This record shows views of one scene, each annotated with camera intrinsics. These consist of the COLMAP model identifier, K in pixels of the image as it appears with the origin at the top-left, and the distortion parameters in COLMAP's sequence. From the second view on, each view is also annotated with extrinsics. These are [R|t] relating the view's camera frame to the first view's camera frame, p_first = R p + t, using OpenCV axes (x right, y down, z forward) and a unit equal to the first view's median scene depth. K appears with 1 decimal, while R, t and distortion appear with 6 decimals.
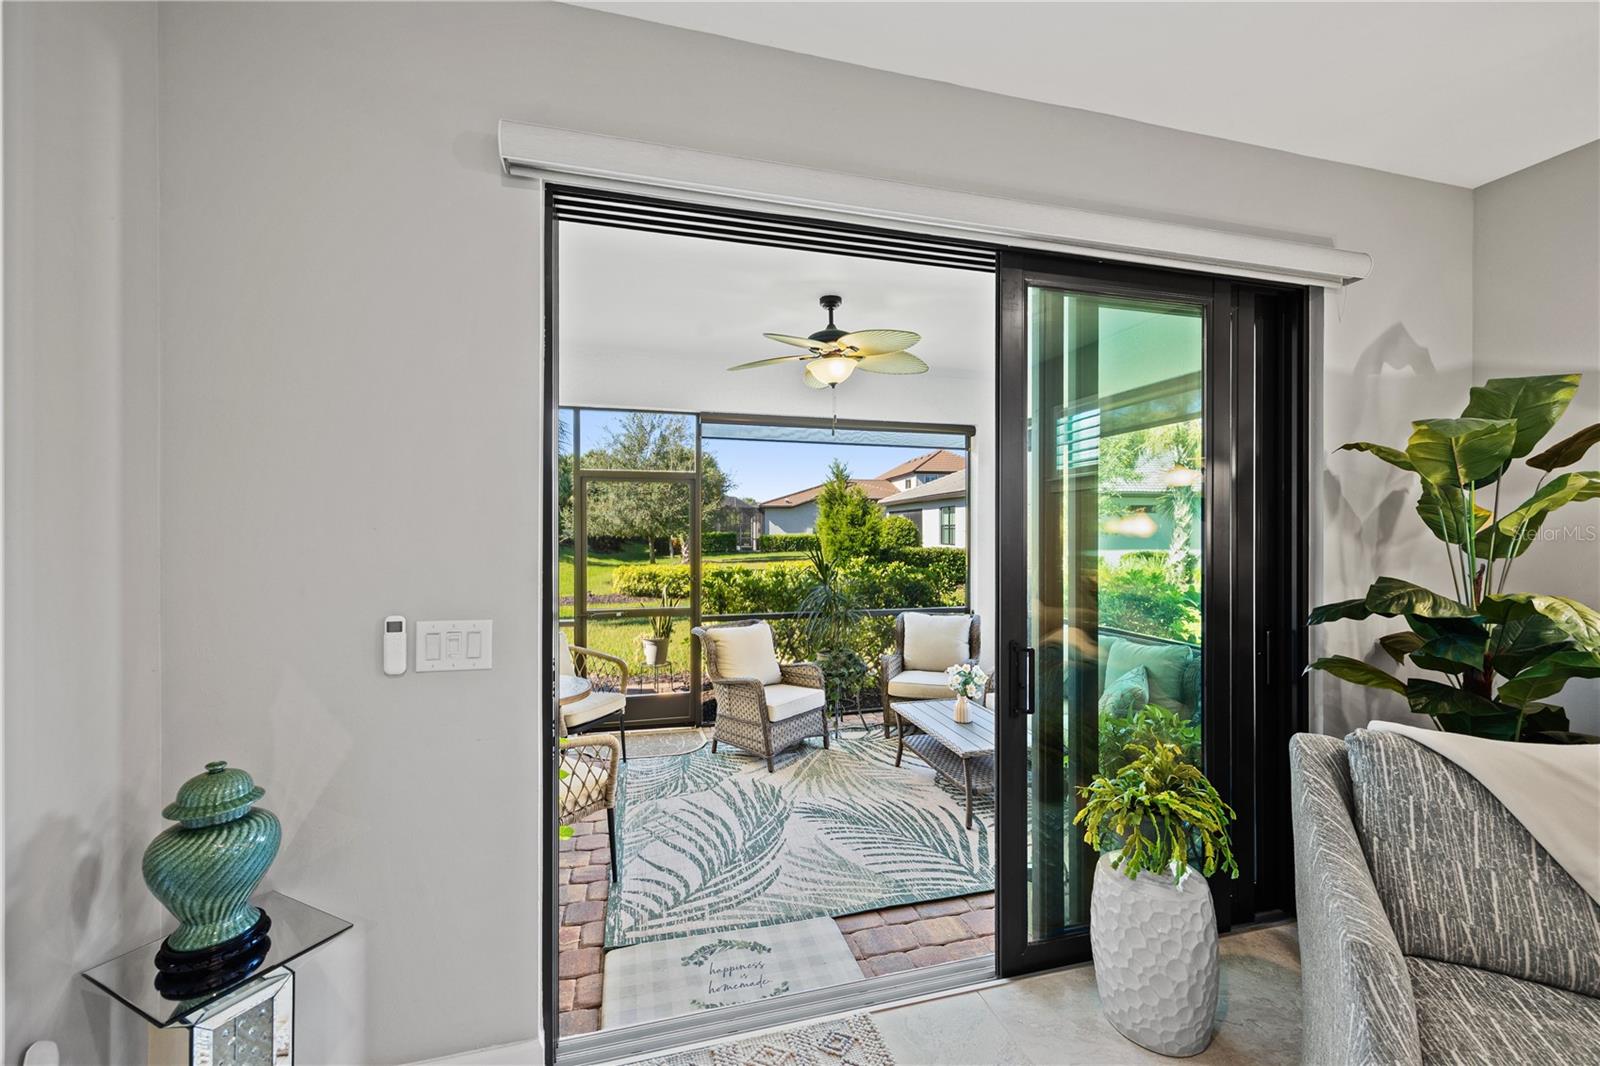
lens RADIAL K [[616.1, 0, 795.6], [0, 616.1, 528.4], [0, 0, 1]] dist [-0.000803, -0.000008]
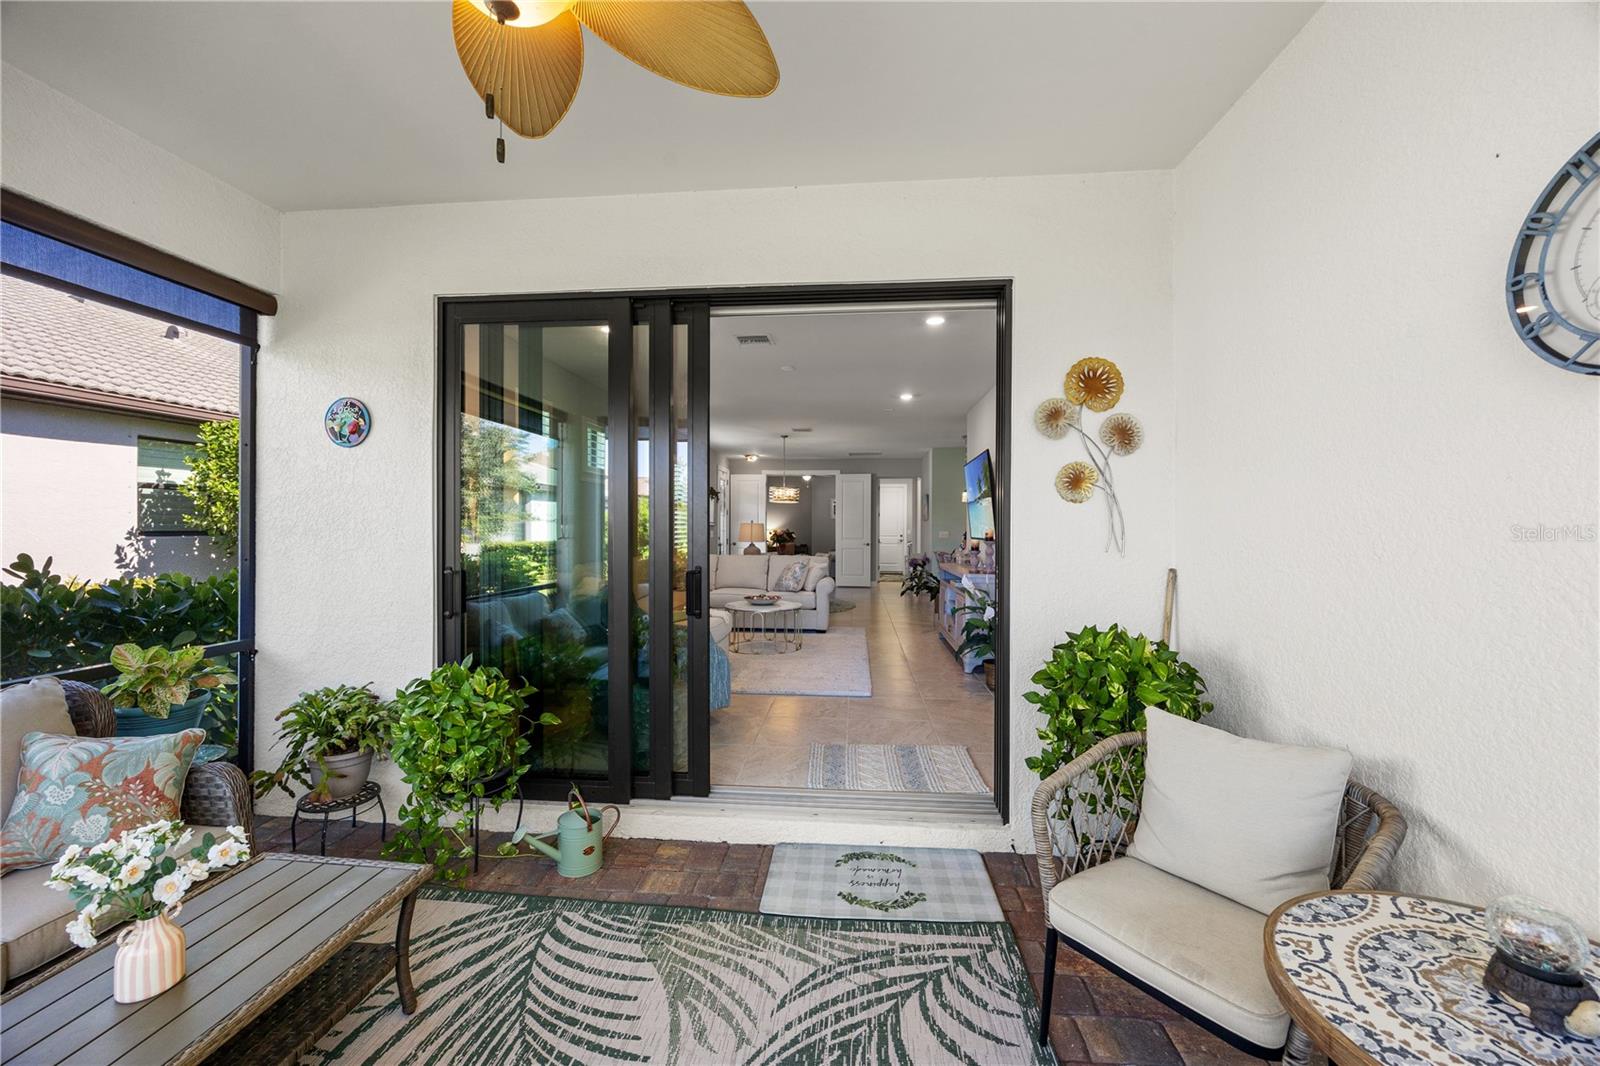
lens RADIAL K [[616.1, 0, 801.8], [0, 616.1, 531.3], [0, 0, 1]] dist [-0.000803, -0.000008]
pose [[-0.939925, -0.003579, 0.341361, -0.284050], [-0.003053, 0.999993, 0.002078, 0.069550], [-0.341367, 0.000911, -0.939930, 1.705696]]
